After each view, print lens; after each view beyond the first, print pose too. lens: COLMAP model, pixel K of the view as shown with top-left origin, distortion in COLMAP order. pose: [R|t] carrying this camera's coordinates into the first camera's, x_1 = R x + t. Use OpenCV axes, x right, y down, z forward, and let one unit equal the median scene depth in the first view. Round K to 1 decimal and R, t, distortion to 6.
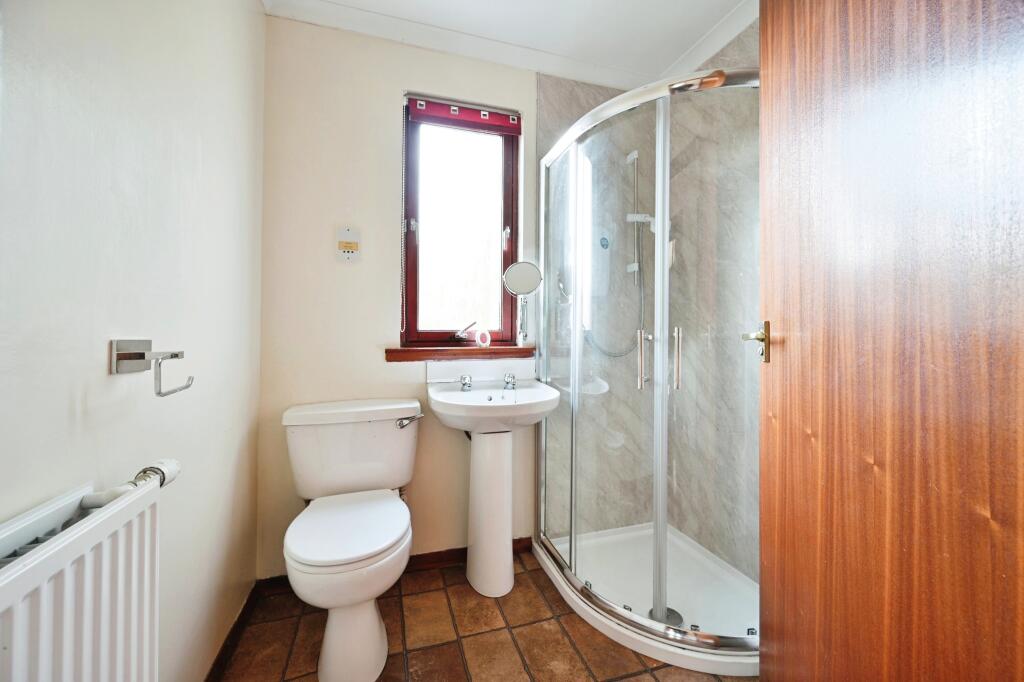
lens RADIAL K [[416.5, 0, 512.0], [0, 416.5, 341.0], [0, 0, 1]] dist [-0.000110, 0.000090]
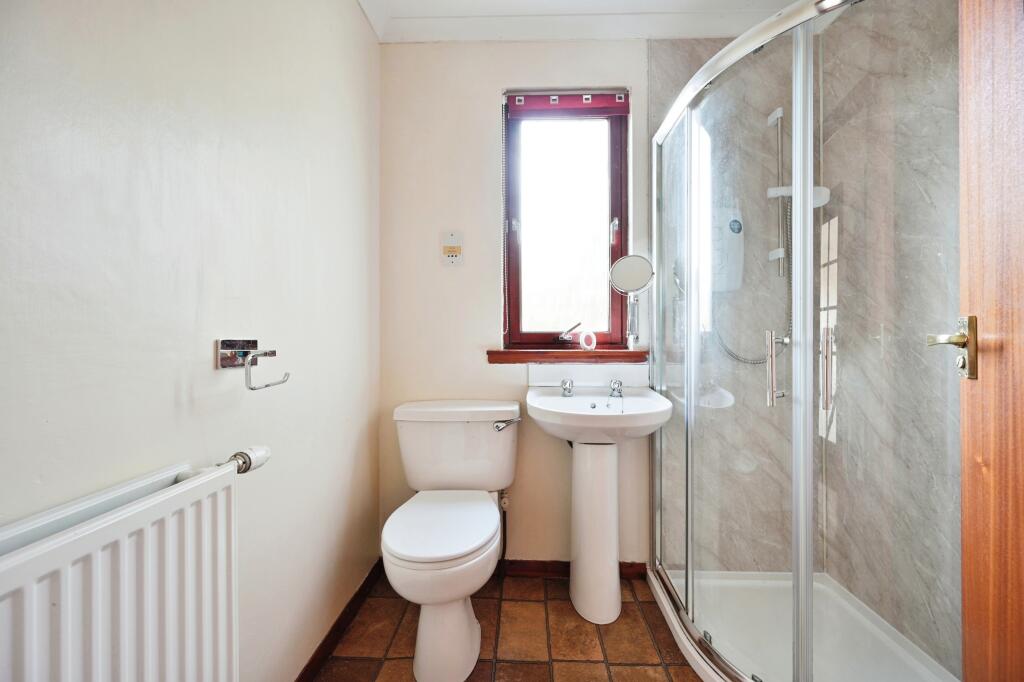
lens RADIAL K [[410.9, 0, 512.0], [0, 410.9, 341.0], [0, 0, 1]] dist [-0.000950, 0.000266]
pose [[0.940223, 0.006395, -0.340498, 0.090248], [-0.008105, 0.999961, -0.003600, -0.000576], [0.340462, 0.006145, 0.940238, 0.087857]]
